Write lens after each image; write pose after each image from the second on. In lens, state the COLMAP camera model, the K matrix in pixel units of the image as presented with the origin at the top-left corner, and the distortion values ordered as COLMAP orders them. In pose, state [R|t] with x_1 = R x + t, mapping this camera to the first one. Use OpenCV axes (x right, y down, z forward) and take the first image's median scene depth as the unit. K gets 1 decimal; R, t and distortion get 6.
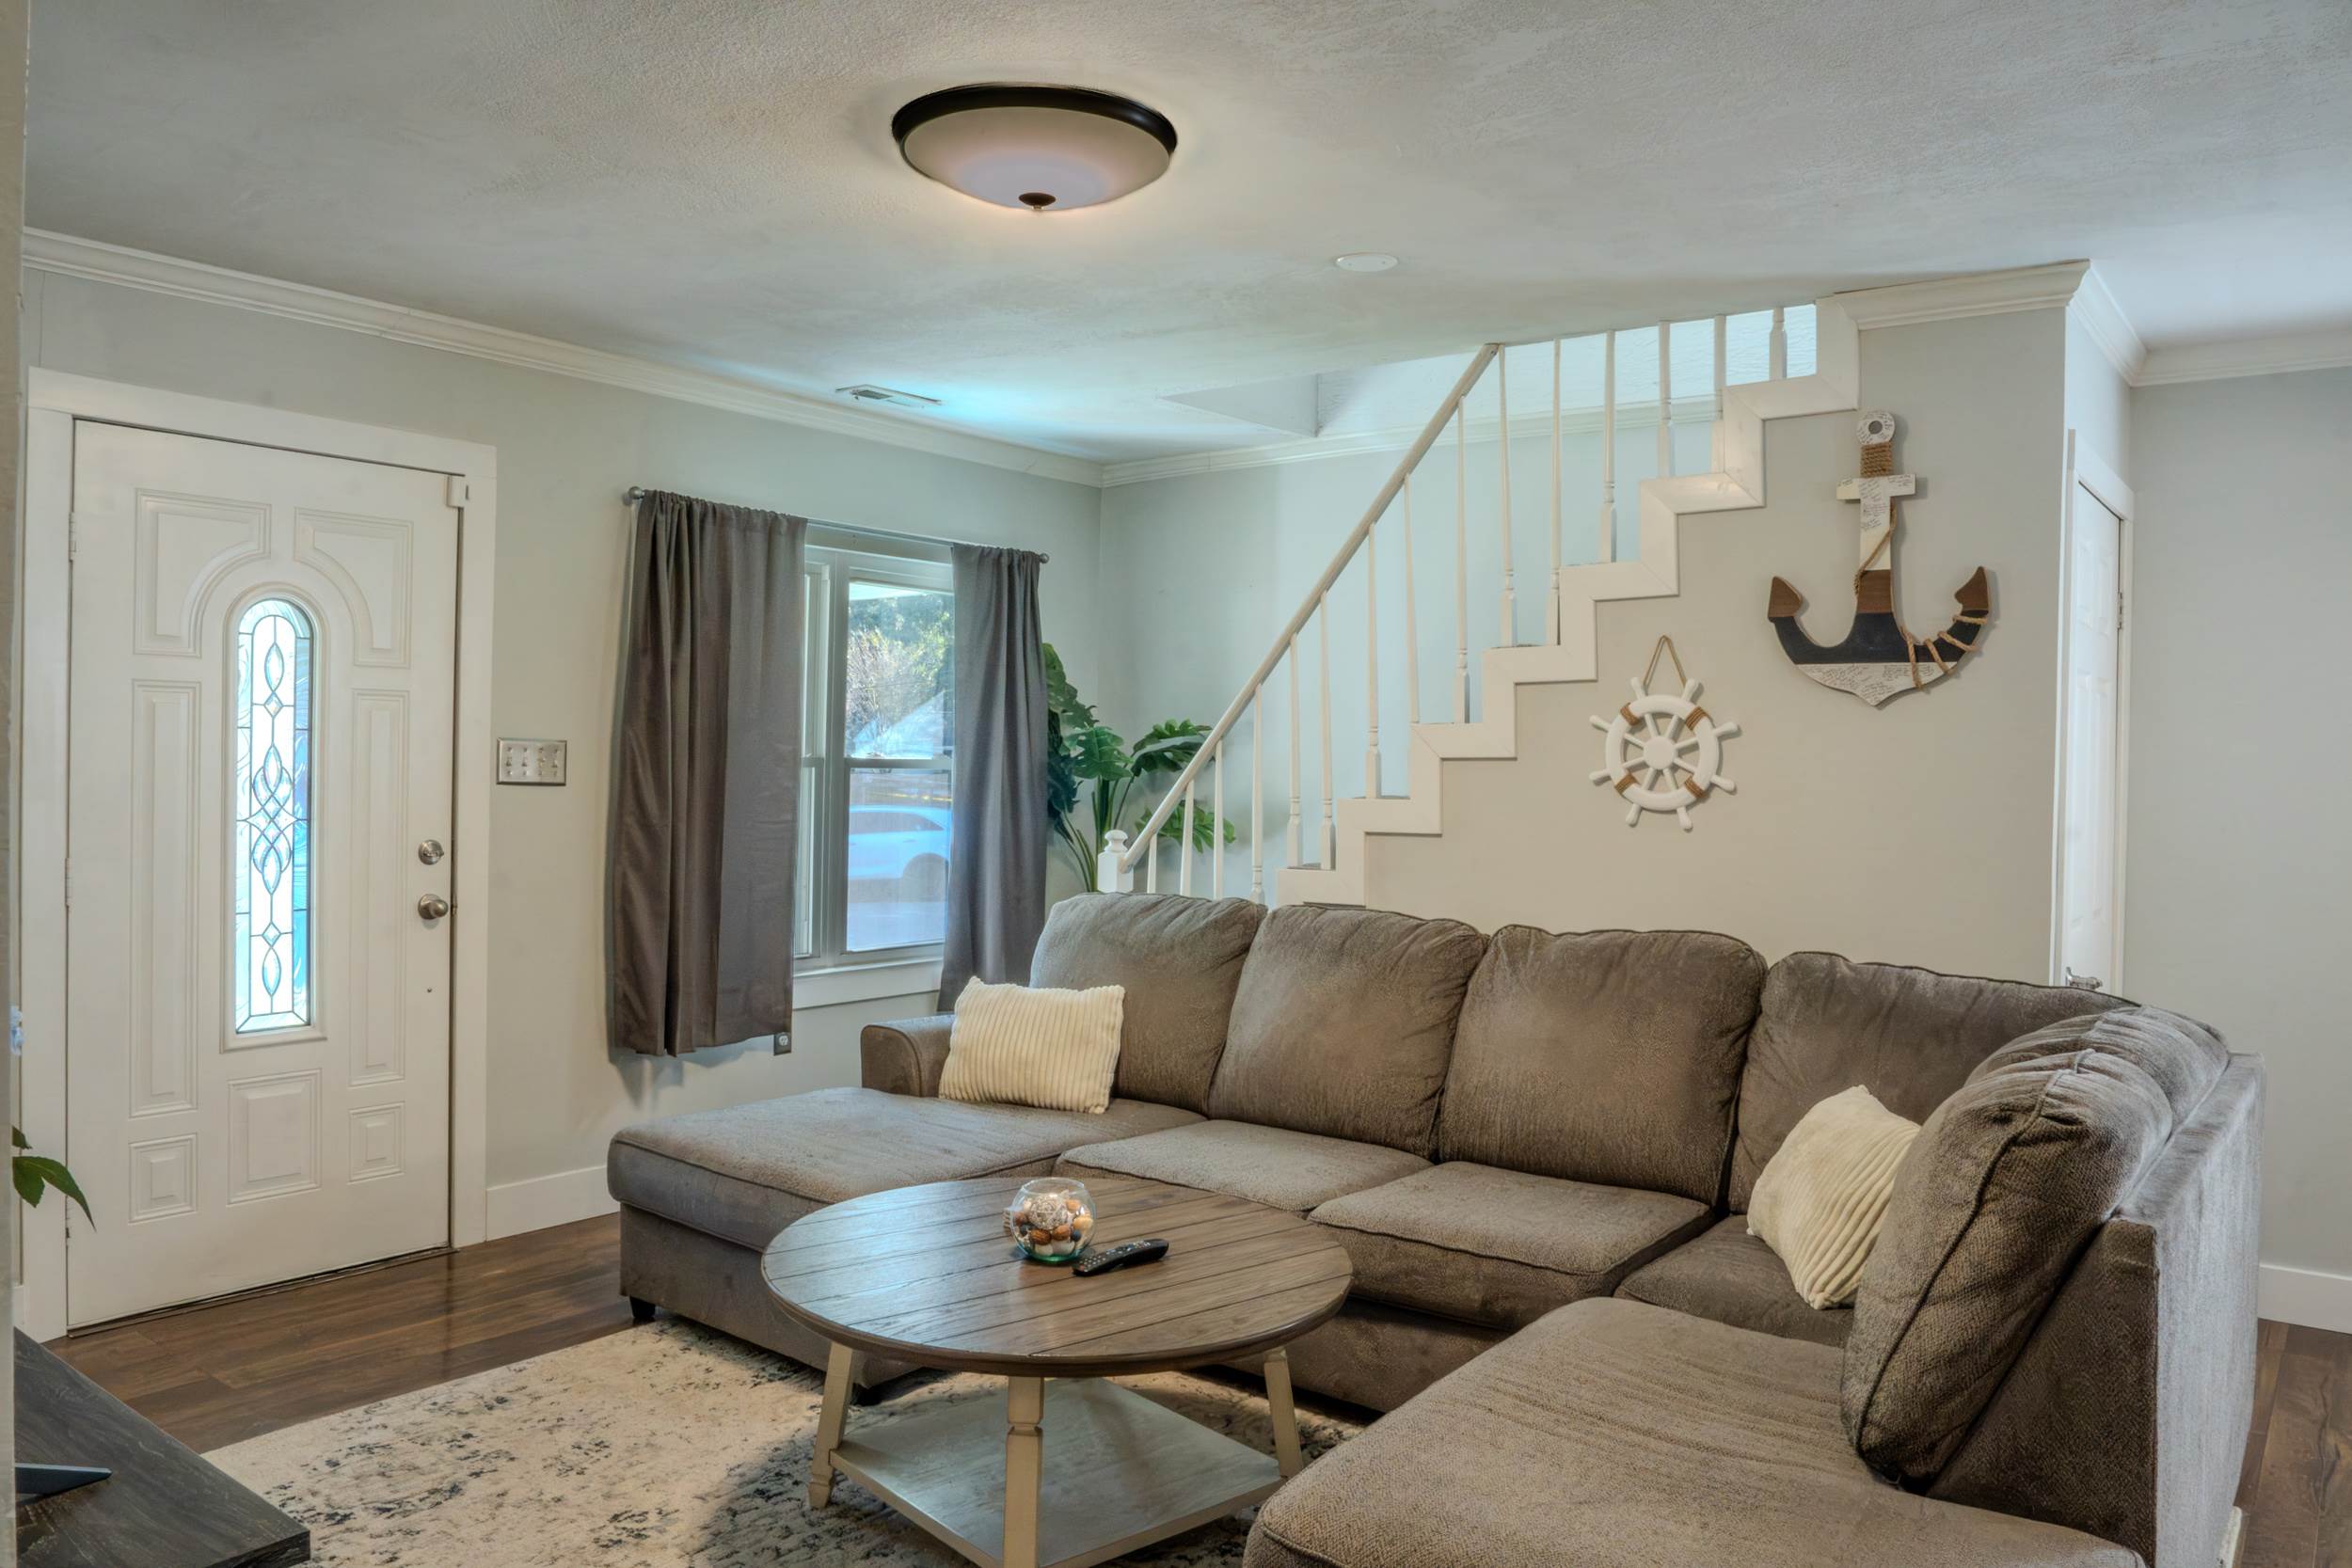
lens RADIAL K [[1641.4, 0, 1174.9], [0, 1641.4, 768.0], [0, 0, 1]] dist [-0.023138, 0.001350]
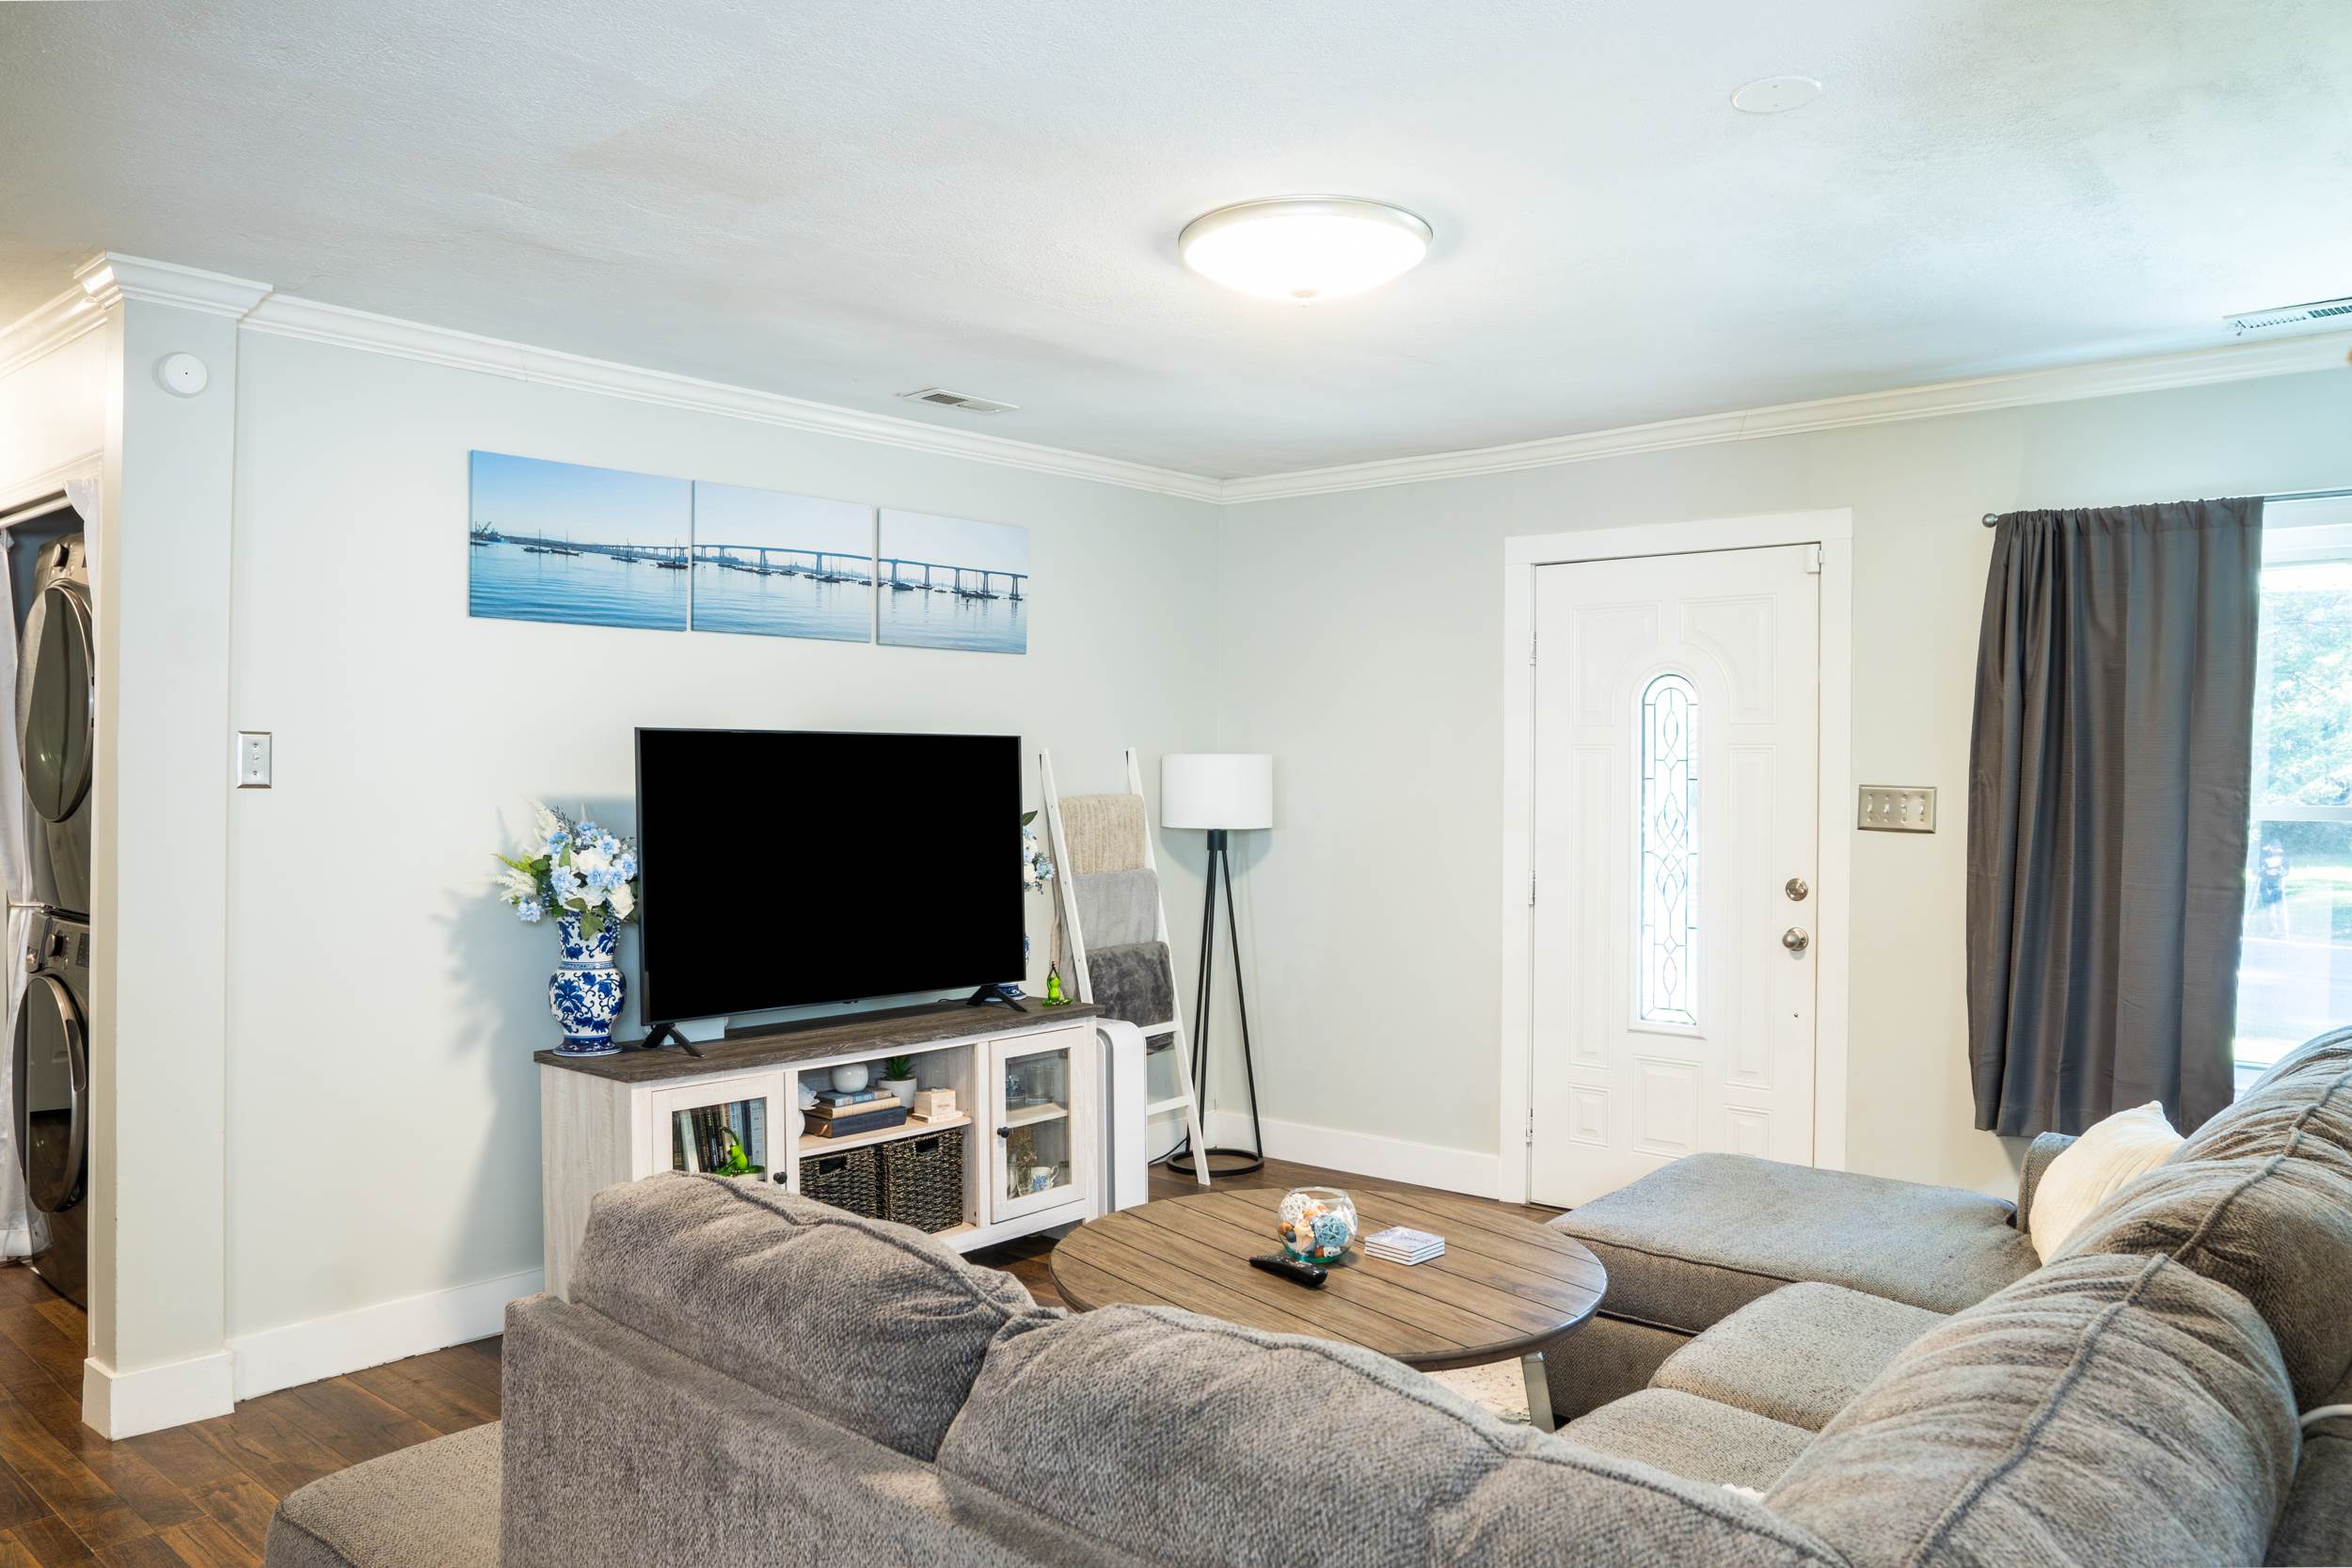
lens RADIAL K [[1641.4, 0, 1174.9], [0, 1641.4, 768.0], [0, 0, 1]] dist [-0.023138, 0.001350]
pose [[-0.028639, -0.023517, -0.999313, 0.661552], [-0.020602, 0.999525, -0.022931, 0.003489], [0.999378, 0.019931, -0.029110, 0.616225]]
